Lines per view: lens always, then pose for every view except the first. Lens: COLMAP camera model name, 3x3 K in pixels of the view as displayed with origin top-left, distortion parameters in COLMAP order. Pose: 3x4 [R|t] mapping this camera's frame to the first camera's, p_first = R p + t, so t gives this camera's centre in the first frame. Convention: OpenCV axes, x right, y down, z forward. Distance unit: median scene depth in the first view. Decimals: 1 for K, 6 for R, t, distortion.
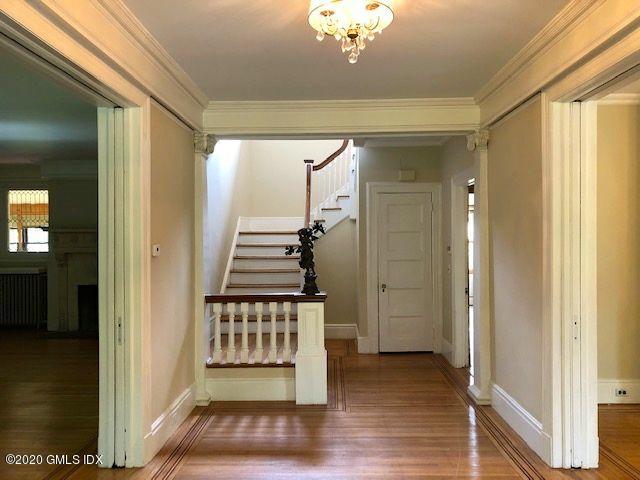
lens RADIAL K [[530.1, 0, 319.0], [0, 530.1, 241.7], [0, 0, 1]] dist [-0.015990, -0.009004]
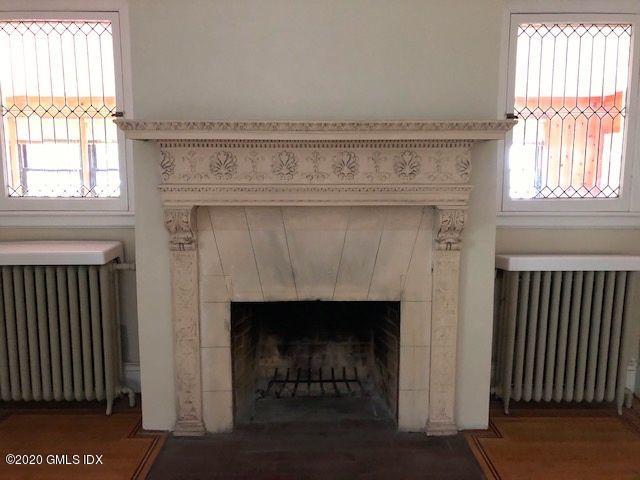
lens RADIAL K [[530.1, 0, 320.5], [0, 530.1, 237.7], [0, 0, 1]] dist [-0.015990, -0.009004]
pose [[0.999702, 0.008862, 0.022760, -0.406786], [-0.011708, 0.991692, 0.128100, -0.002699], [-0.021435, -0.128329, 0.991500, 0.670058]]
